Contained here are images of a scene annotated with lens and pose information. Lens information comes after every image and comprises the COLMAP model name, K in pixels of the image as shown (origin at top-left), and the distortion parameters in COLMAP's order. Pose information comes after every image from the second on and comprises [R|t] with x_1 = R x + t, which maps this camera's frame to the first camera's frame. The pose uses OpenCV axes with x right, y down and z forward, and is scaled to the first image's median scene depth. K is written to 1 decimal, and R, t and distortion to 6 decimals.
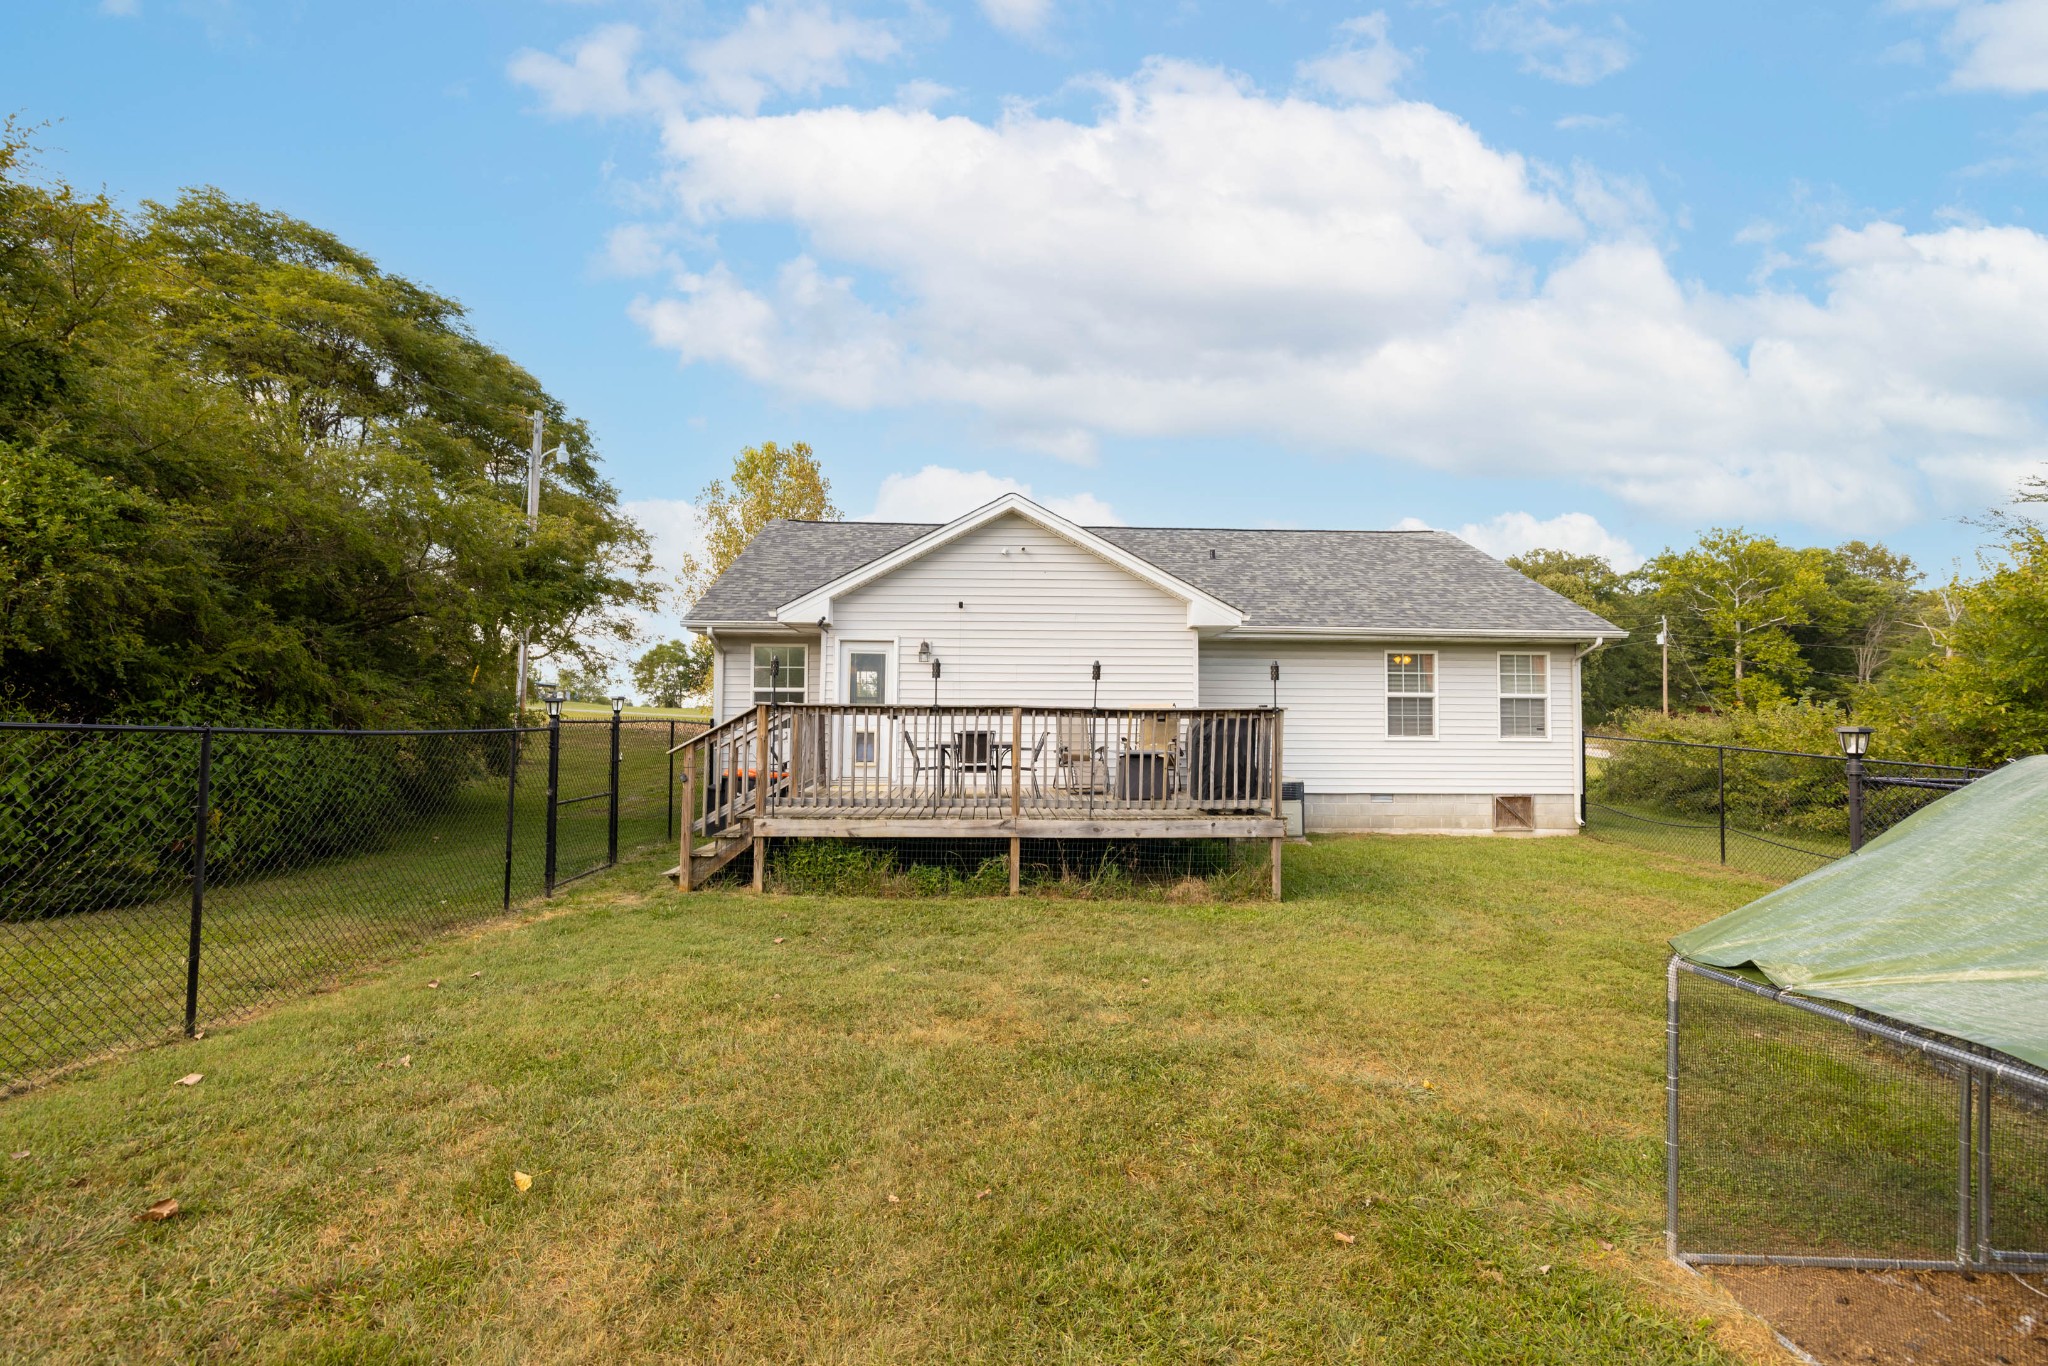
lens RADIAL K [[862.0, 0, 1028.7], [0, 862.0, 653.7], [0, 0, 1]] dist [0.000369, 0.000115]
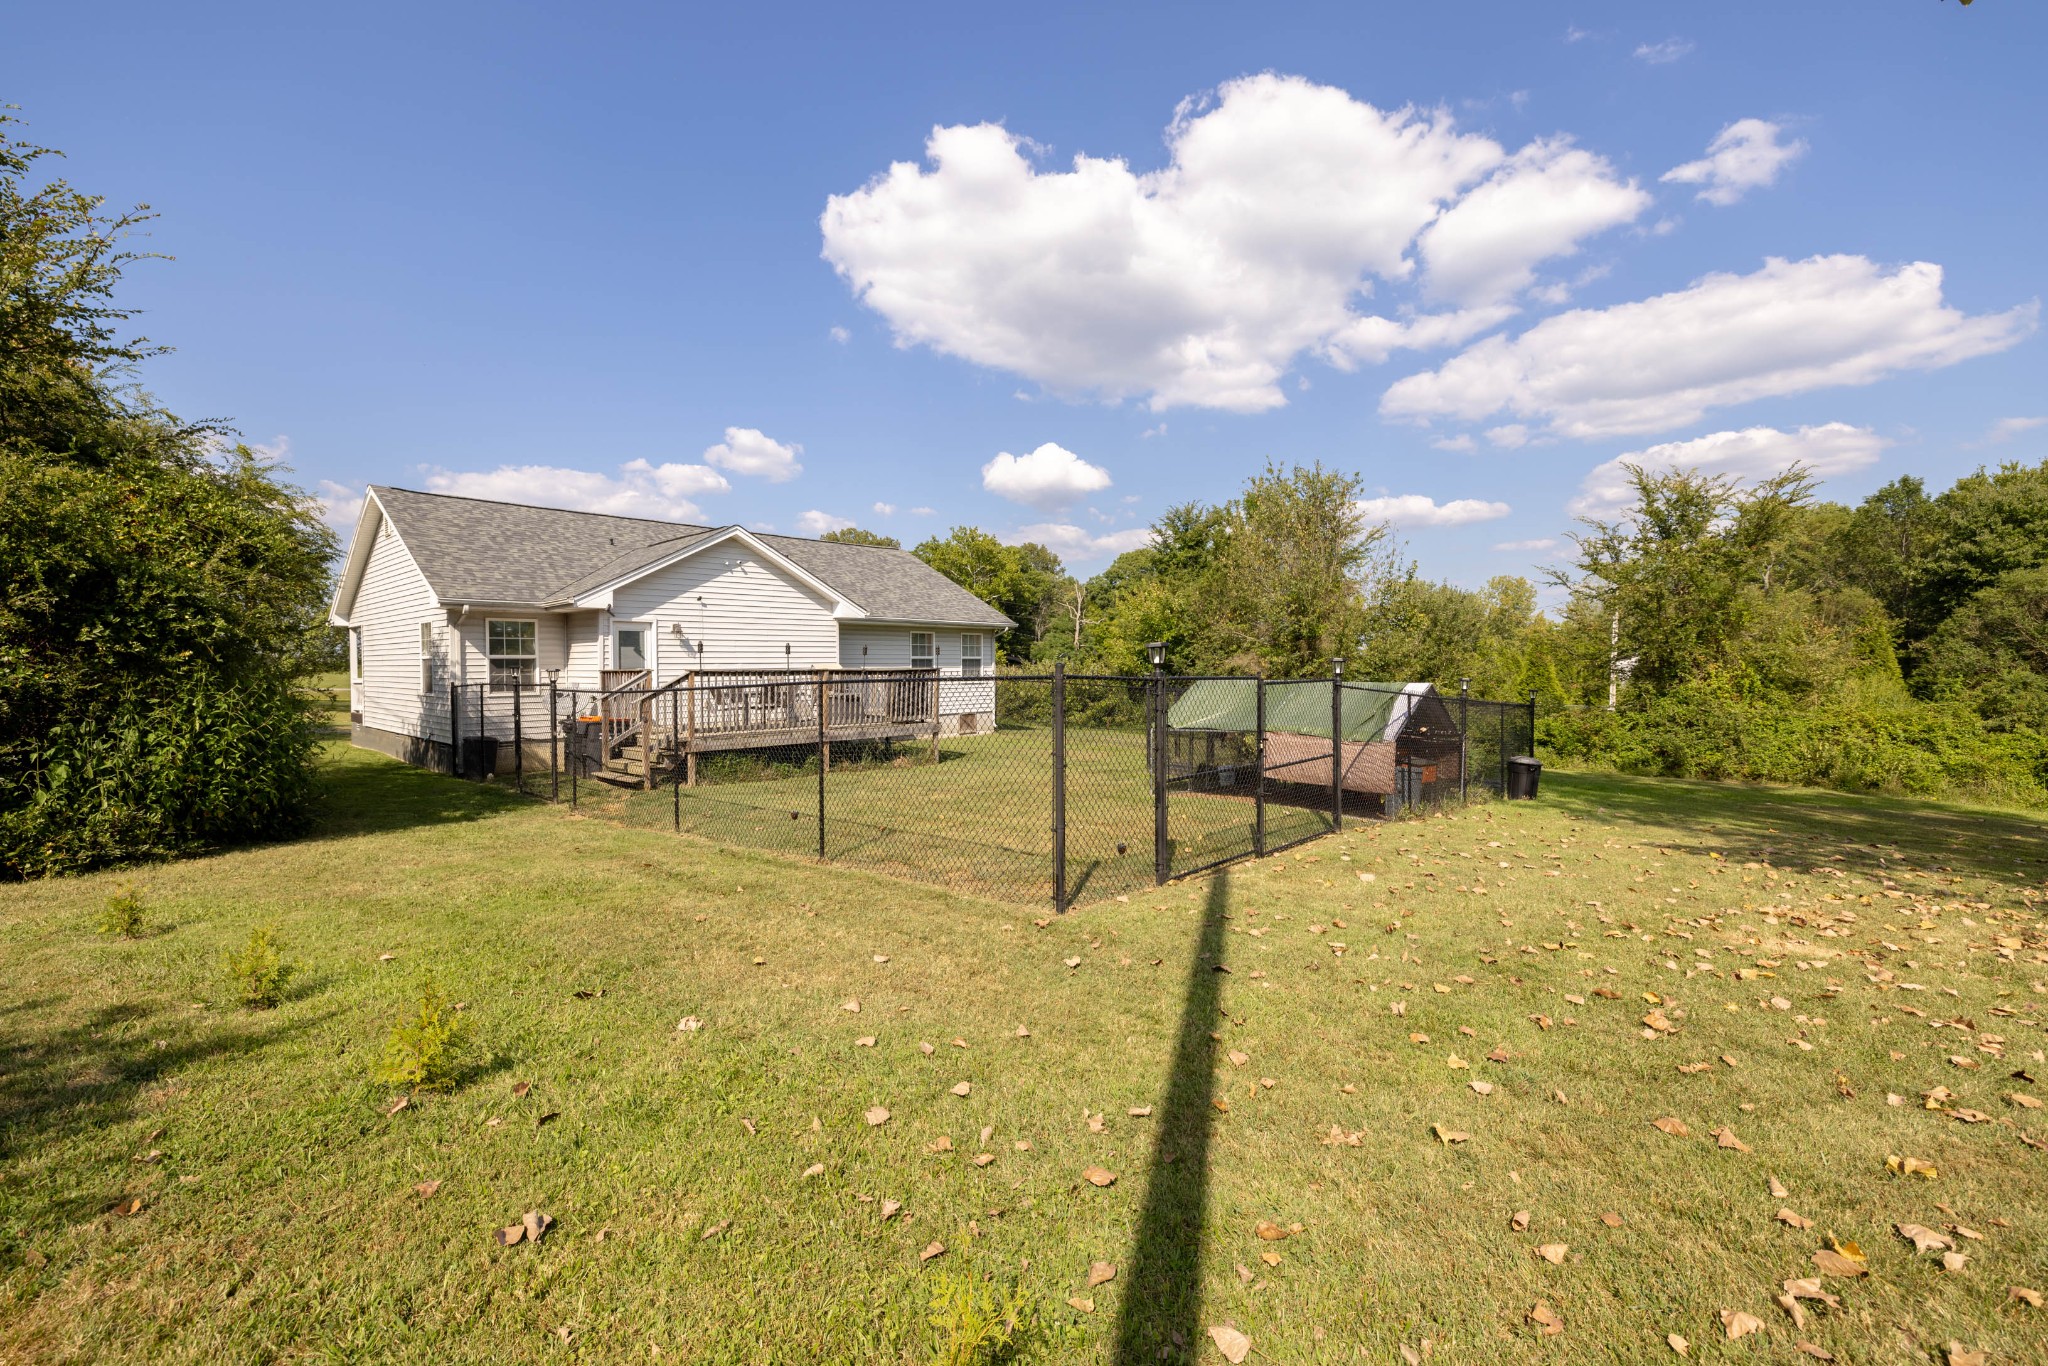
lens RADIAL K [[862.0, 0, 1028.7], [0, 862.0, 653.7], [0, 0, 1]] dist [0.000369, 0.000115]
pose [[0.711419, -0.002940, 0.702762, -0.703126], [-0.037459, 0.998411, 0.042097, -0.047011], [-0.701769, -0.056273, 0.710179, -0.417561]]
